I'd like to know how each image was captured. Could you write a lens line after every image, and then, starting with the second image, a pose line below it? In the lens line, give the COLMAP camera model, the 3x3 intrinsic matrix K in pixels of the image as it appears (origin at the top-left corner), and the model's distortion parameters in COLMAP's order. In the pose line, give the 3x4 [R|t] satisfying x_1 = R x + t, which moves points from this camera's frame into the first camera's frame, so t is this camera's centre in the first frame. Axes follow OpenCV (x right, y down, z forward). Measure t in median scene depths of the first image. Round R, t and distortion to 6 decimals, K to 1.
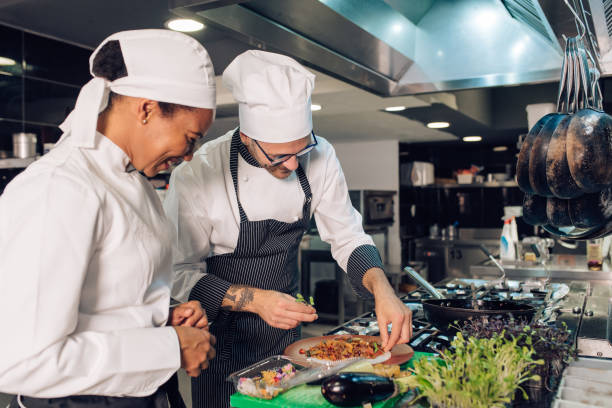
lens RADIAL K [[587.0, 0, 306.0], [0, 587.0, 204.0], [0, 0, 1]] dist [0.011645, -0.002081]
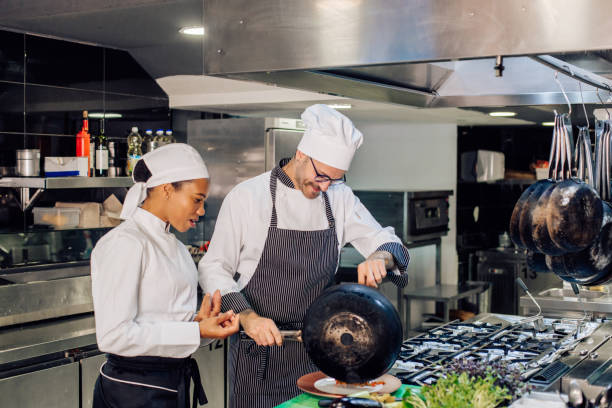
lens RADIAL K [[895.2, 0, 314.1], [0, 895.2, 201.4], [0, 0, 1]] dist [0.019379, 0.019767]
pose [[0.999380, 0.015630, -0.031540, 0.022011], [-0.014686, 0.999444, 0.029944, -0.103943], [0.031991, -0.029462, 0.999054, -0.484499]]
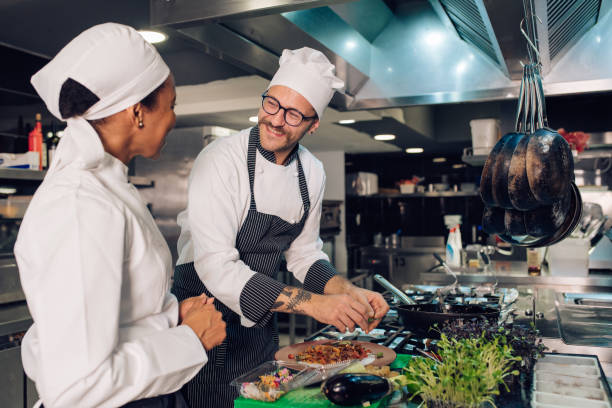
lens RADIAL K [[587.0, 0, 306.0], [0, 587.0, 204.0], [0, 0, 1]] dist [0.011645, -0.002081]
pose [[0.994167, -0.001218, 0.107846, -0.053000], [0.002800, 0.999891, -0.014526, -0.004058], [-0.107816, 0.014743, 0.994062, -0.030430]]
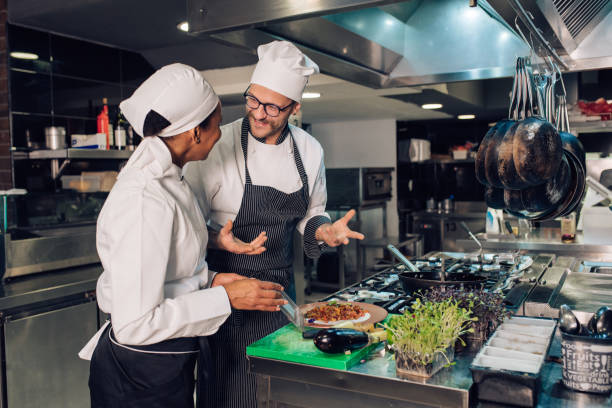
lens RADIAL K [[587.0, 0, 306.0], [0, 587.0, 204.0], [0, 0, 1]] dist [0.011645, -0.002081]
pose [[0.999920, -0.009751, -0.008065, 0.009608], [0.010148, 0.998660, 0.050742, -0.030310], [0.007559, -0.050820, 0.998679, -0.149040]]
